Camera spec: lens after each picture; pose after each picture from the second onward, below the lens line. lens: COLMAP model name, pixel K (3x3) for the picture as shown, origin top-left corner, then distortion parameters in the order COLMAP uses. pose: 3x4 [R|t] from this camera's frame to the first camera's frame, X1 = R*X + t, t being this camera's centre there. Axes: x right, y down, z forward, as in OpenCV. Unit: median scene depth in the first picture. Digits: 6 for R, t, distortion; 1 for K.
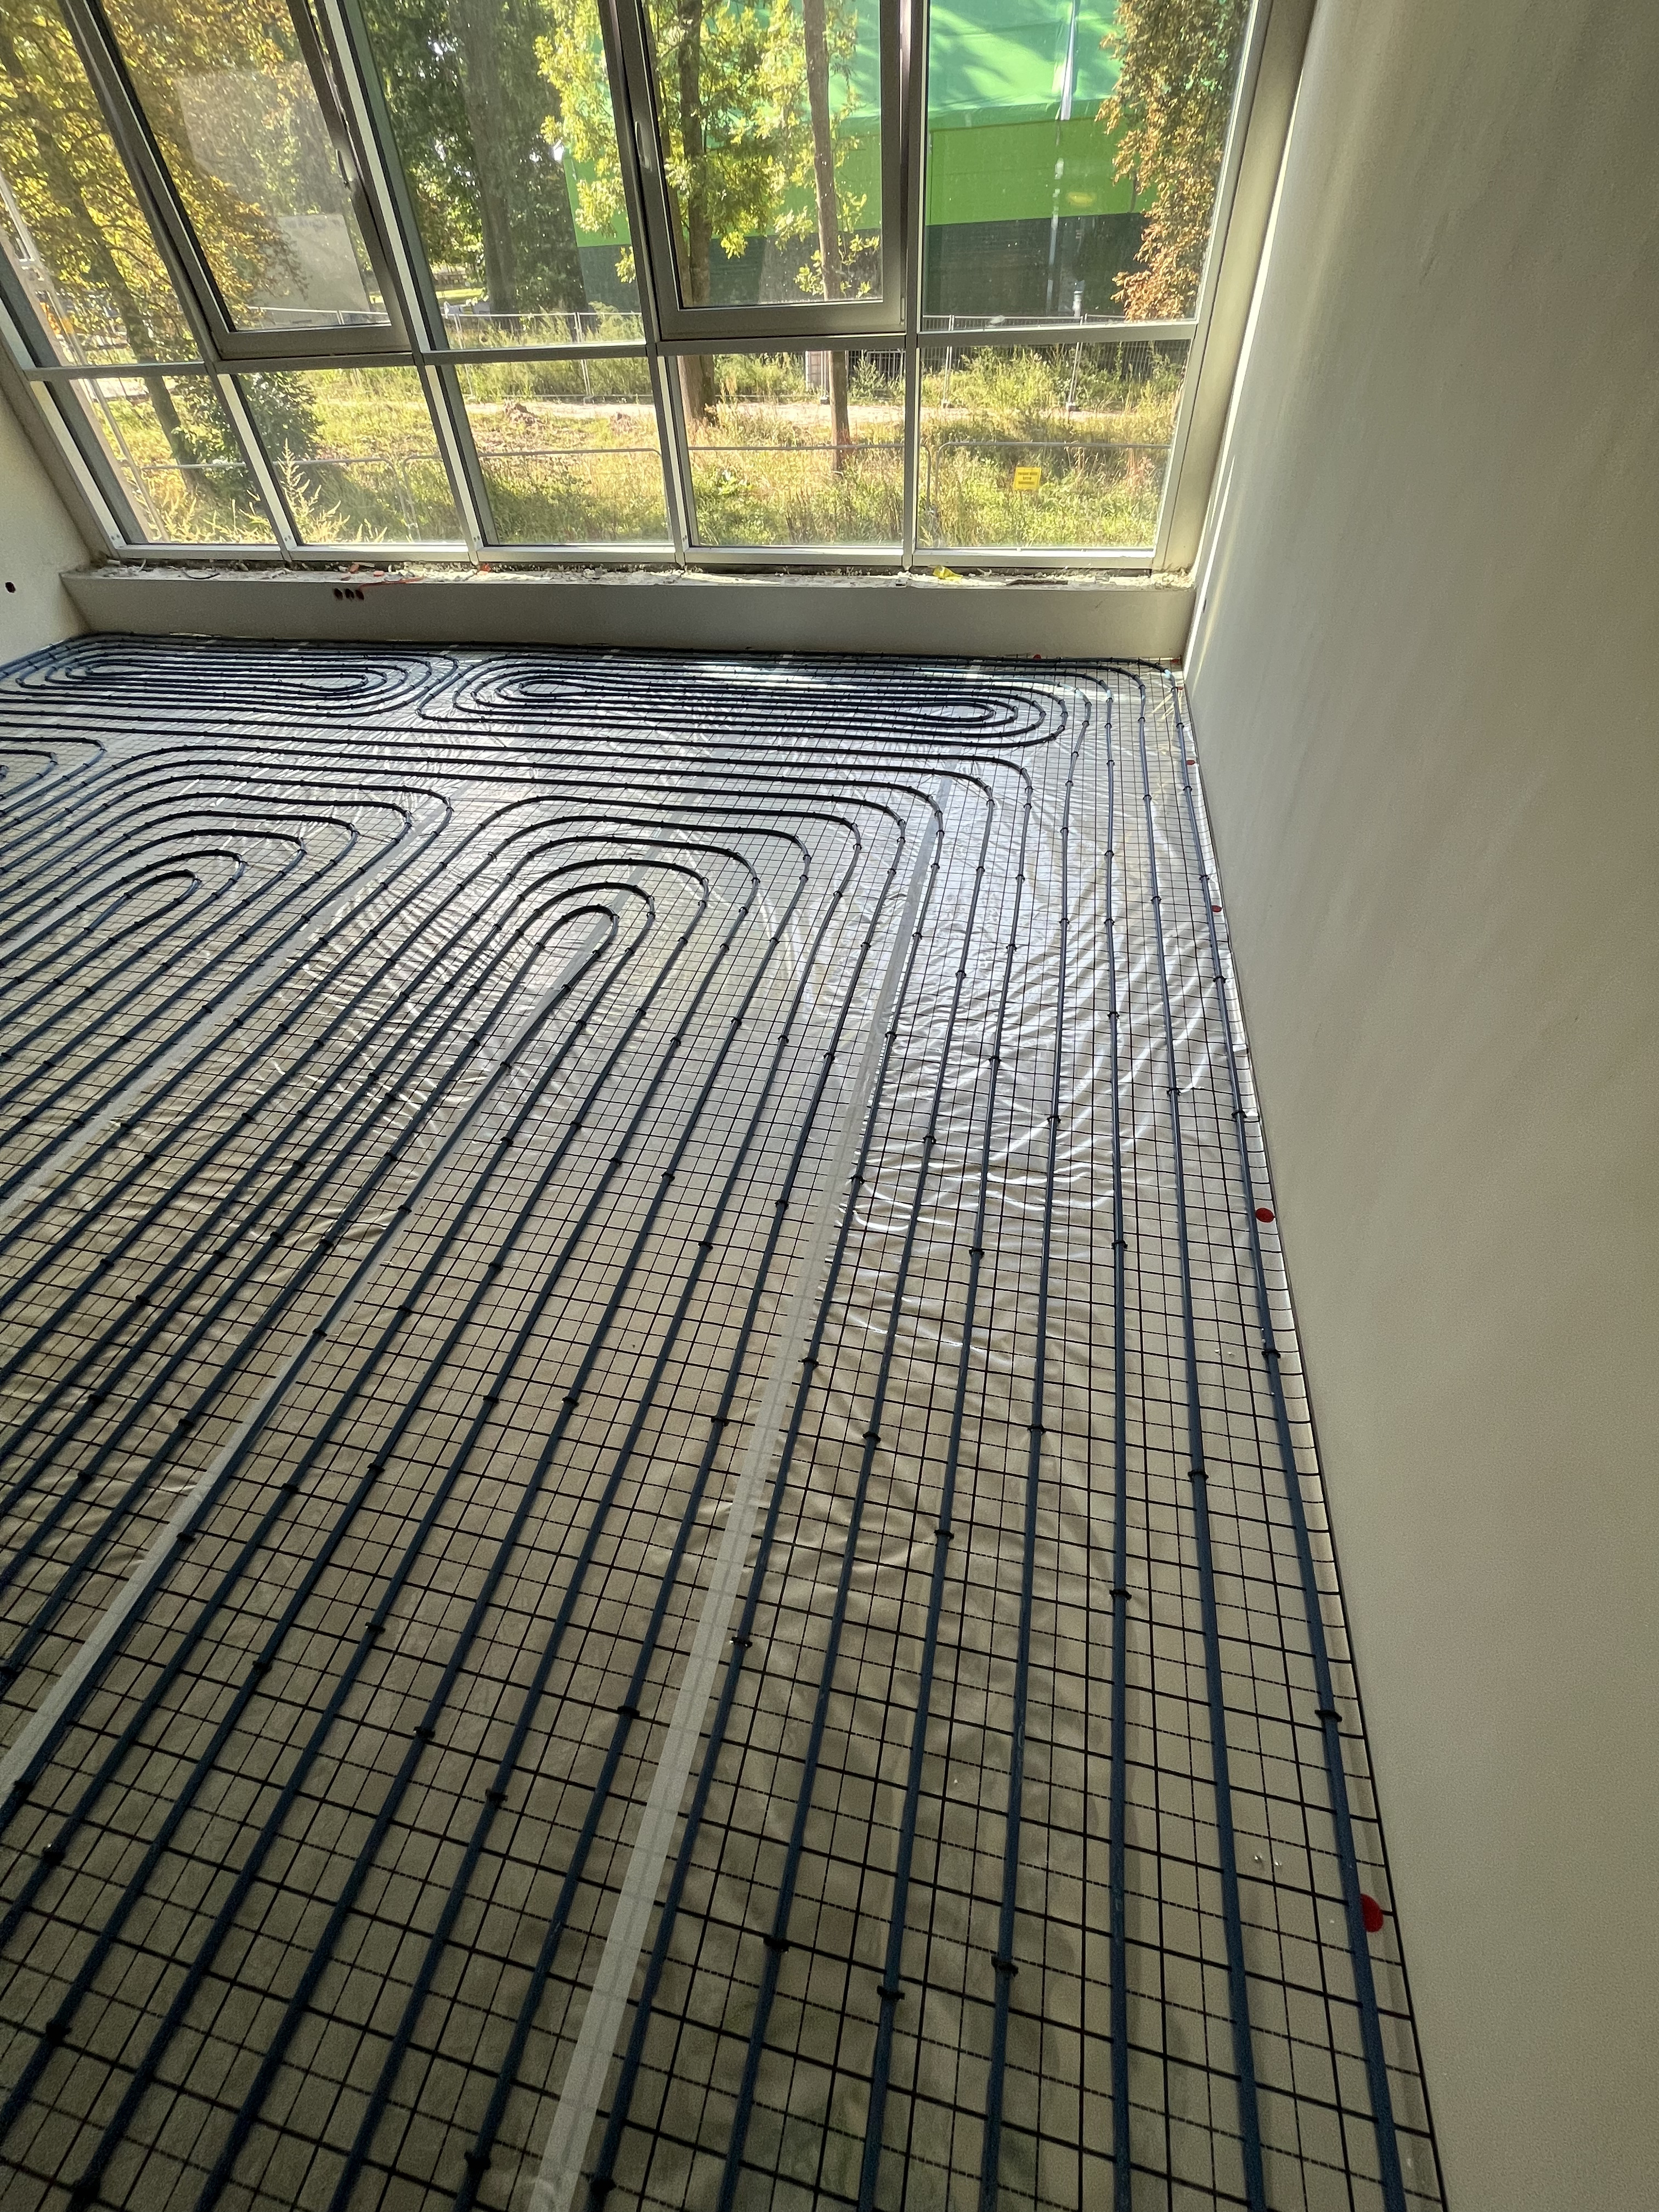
lens RADIAL K [[892.6, 0, 829.7], [0, 892.6, 1111.4], [0, 0, 1]] dist [-0.002564, -0.000239]
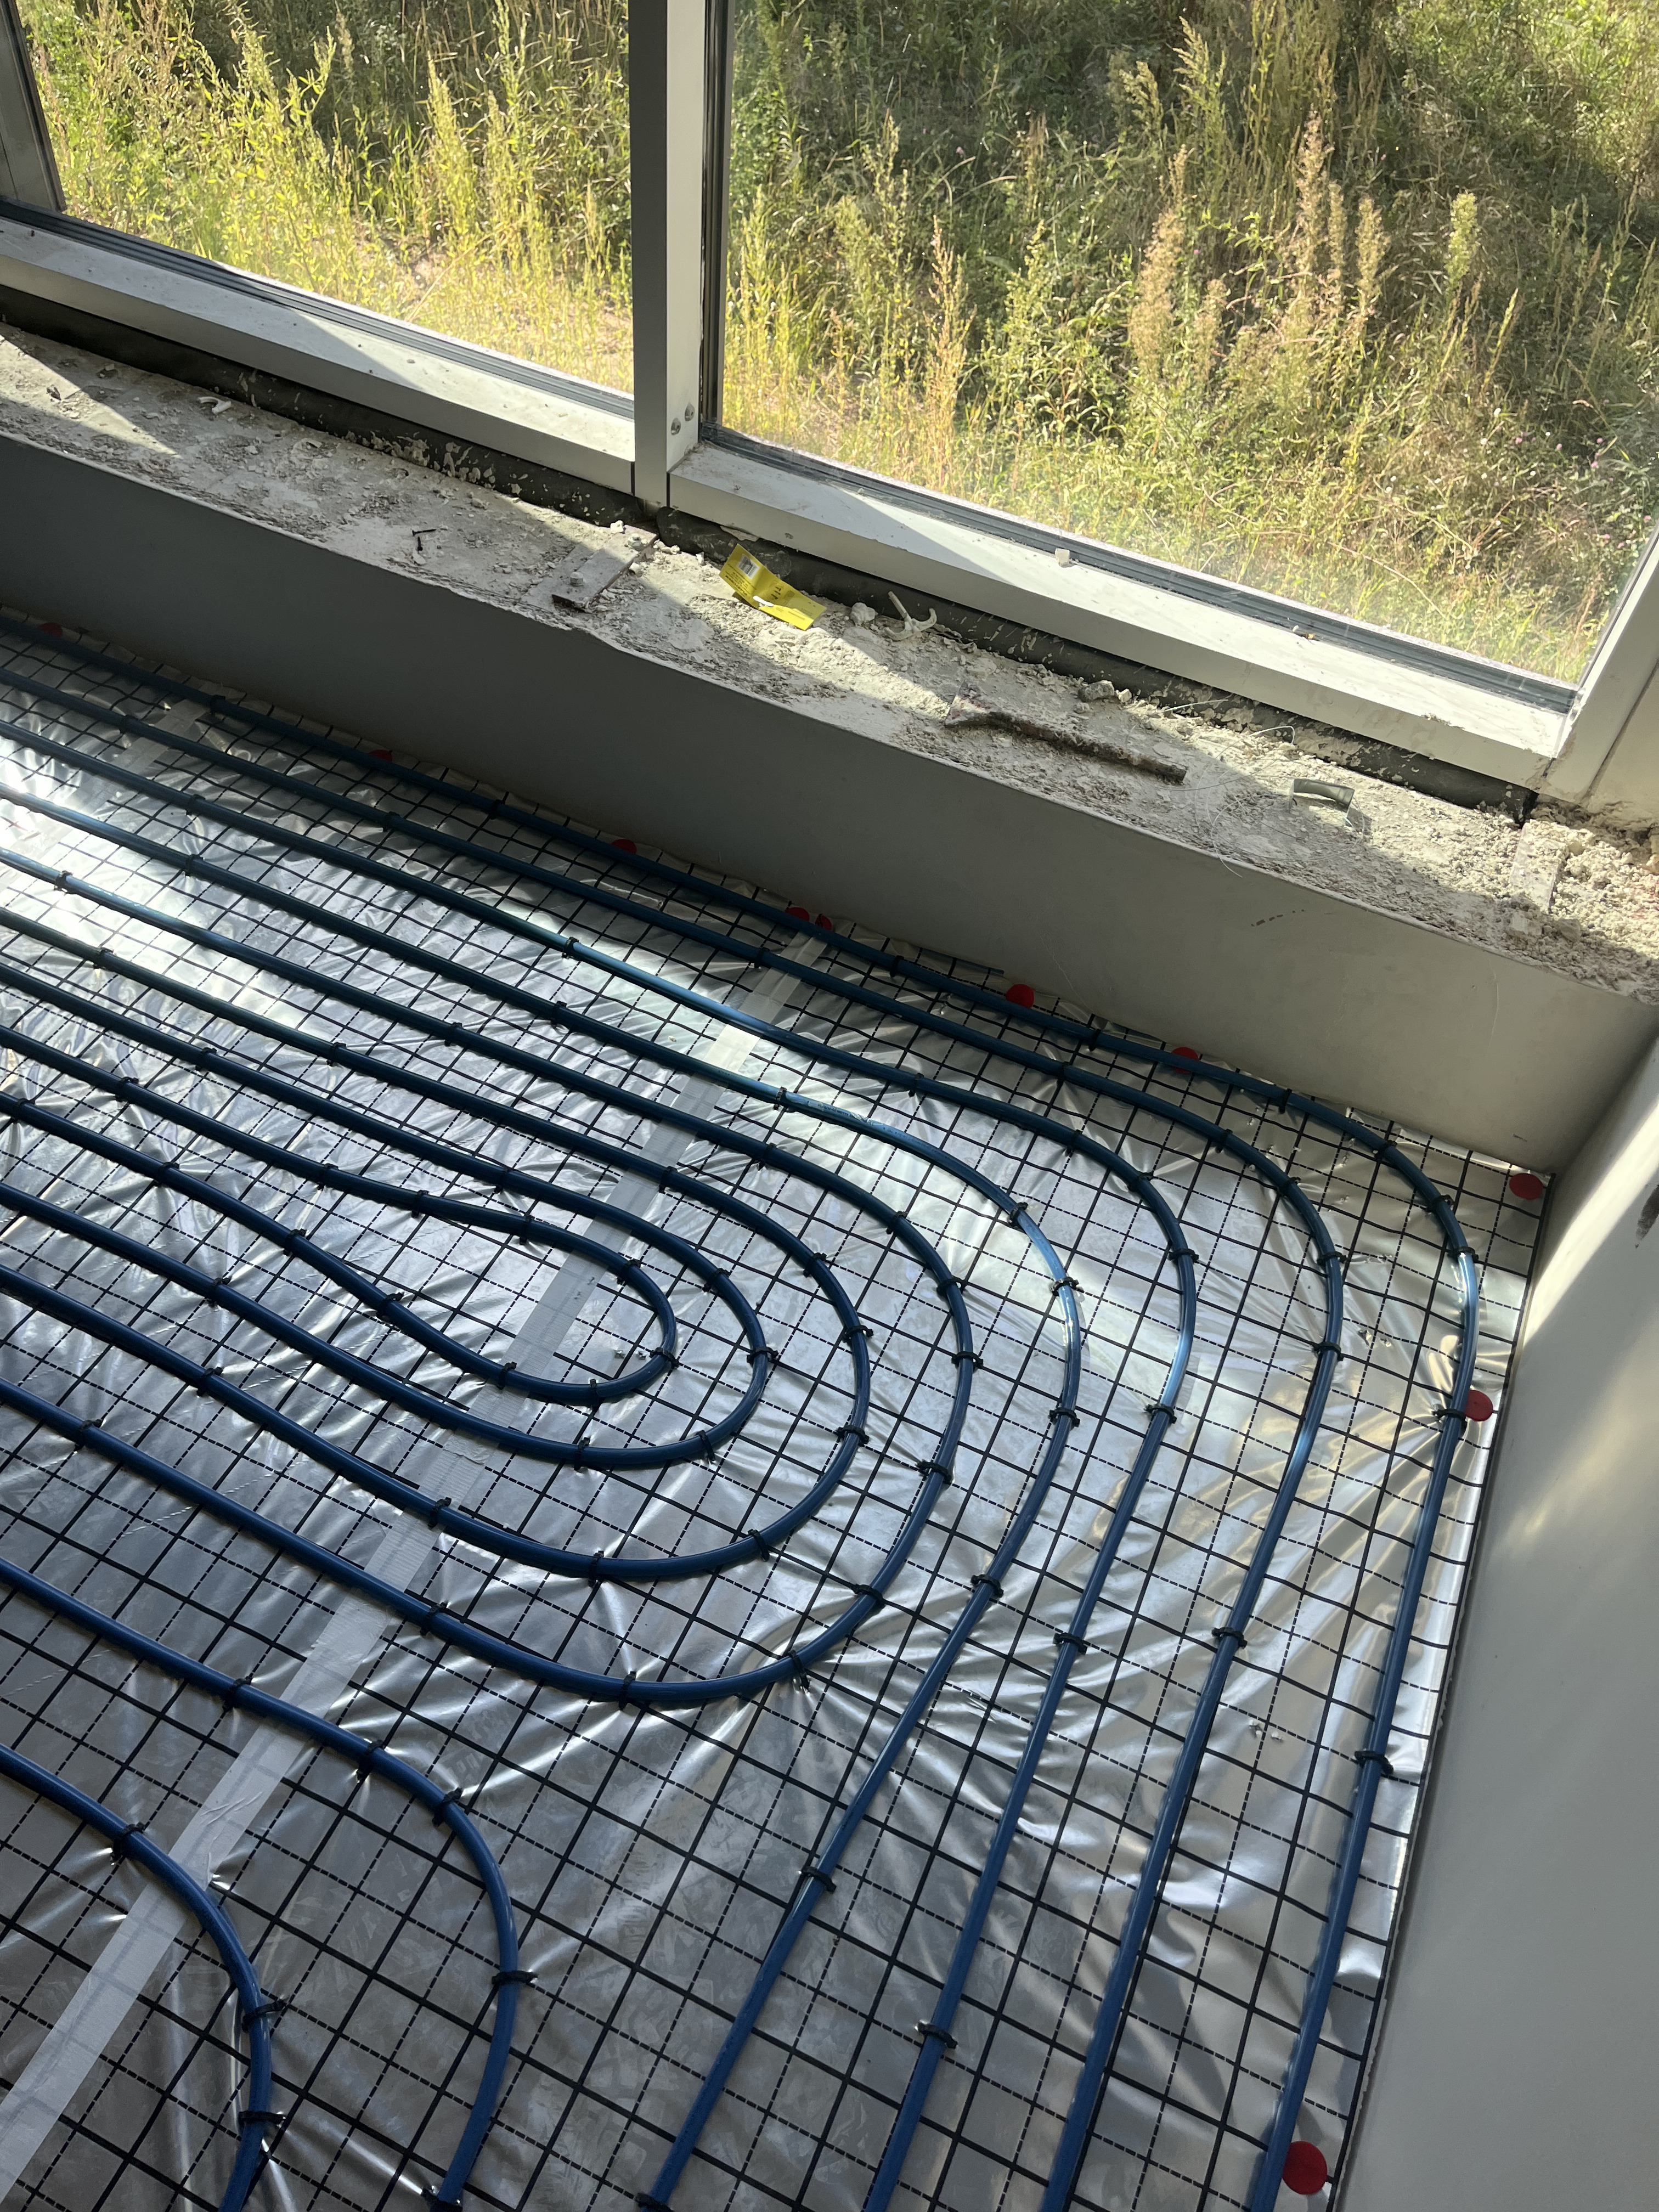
lens RADIAL K [[1656.9, 0, 845.0], [0, 1656.9, 1088.1], [0, 0, 1]] dist [0.075018, -0.099950]
pose [[0.970239, 0.238326, -0.042863, 0.209842], [-0.233524, 0.967725, 0.094738, -0.517494], [0.064058, -0.081909, 0.994579, 0.511108]]
